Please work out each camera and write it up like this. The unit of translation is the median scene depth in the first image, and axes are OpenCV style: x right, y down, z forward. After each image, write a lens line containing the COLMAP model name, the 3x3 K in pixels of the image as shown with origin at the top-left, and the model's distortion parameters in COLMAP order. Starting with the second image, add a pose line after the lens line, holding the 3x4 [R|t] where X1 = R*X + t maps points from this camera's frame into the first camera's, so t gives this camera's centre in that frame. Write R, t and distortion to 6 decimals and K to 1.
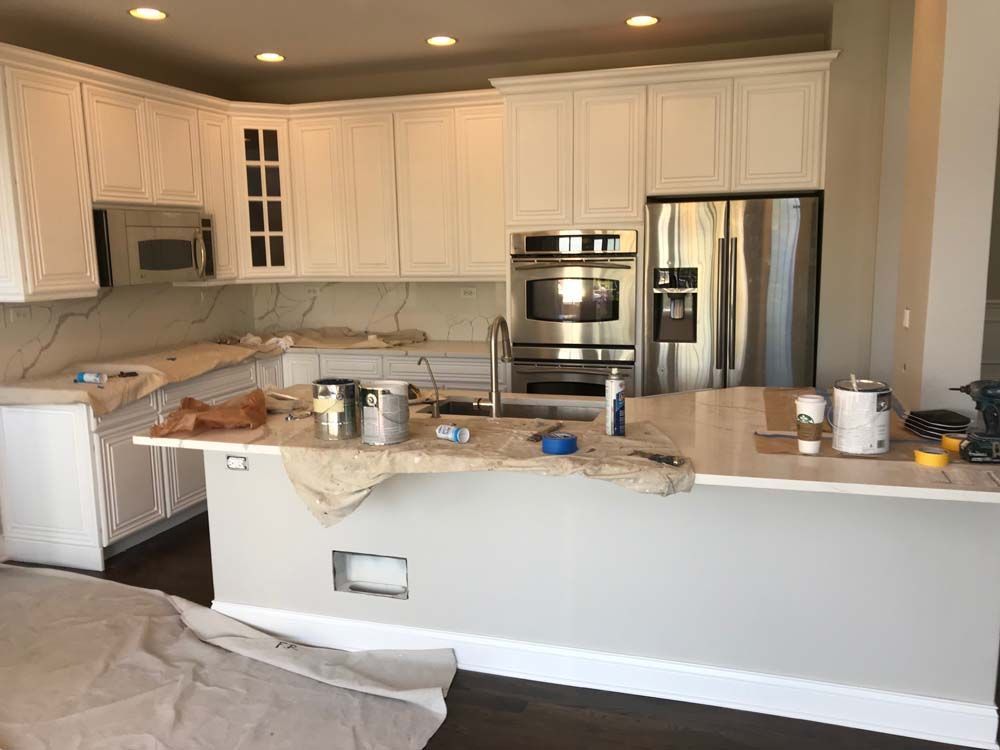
lens RADIAL K [[838.1, 0, 500.0], [0, 838.1, 375.0], [0, 0, 1]] dist [0.040475, 0.000028]
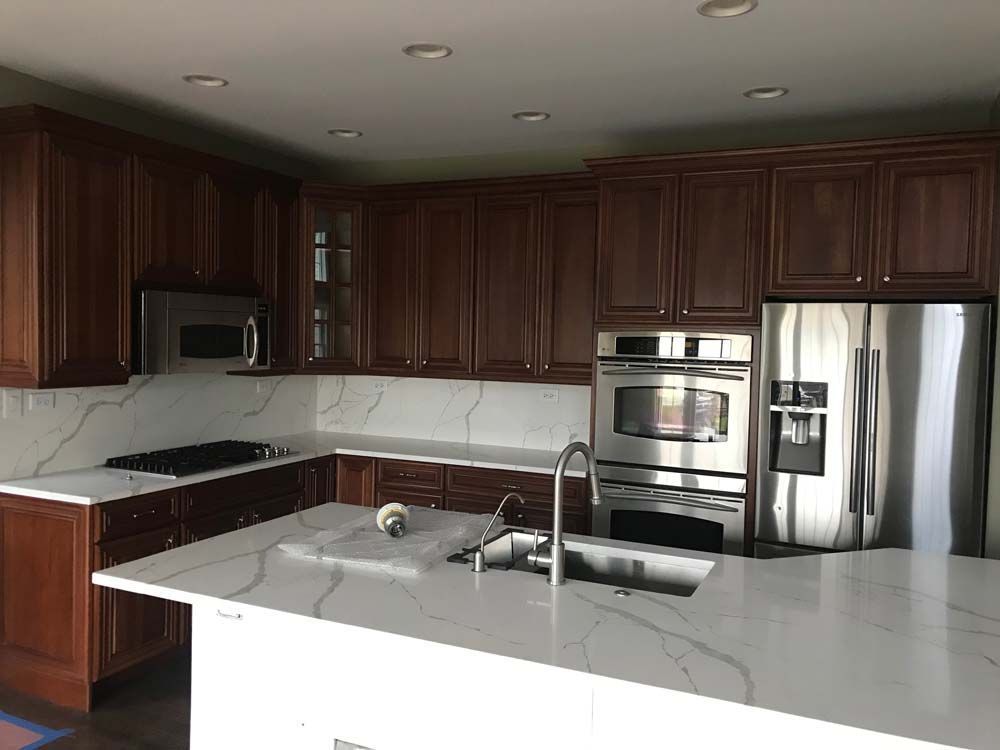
lens RADIAL K [[832.8, 0, 531.2], [0, 832.8, 375.6], [0, 0, 1]] dist [0.035600, 0.005510]
pose [[0.991967, 0.046435, -0.117664, 0.045599], [-0.057817, 0.993773, -0.095245, -0.041287], [0.112509, 0.101283, 0.988475, 0.168154]]
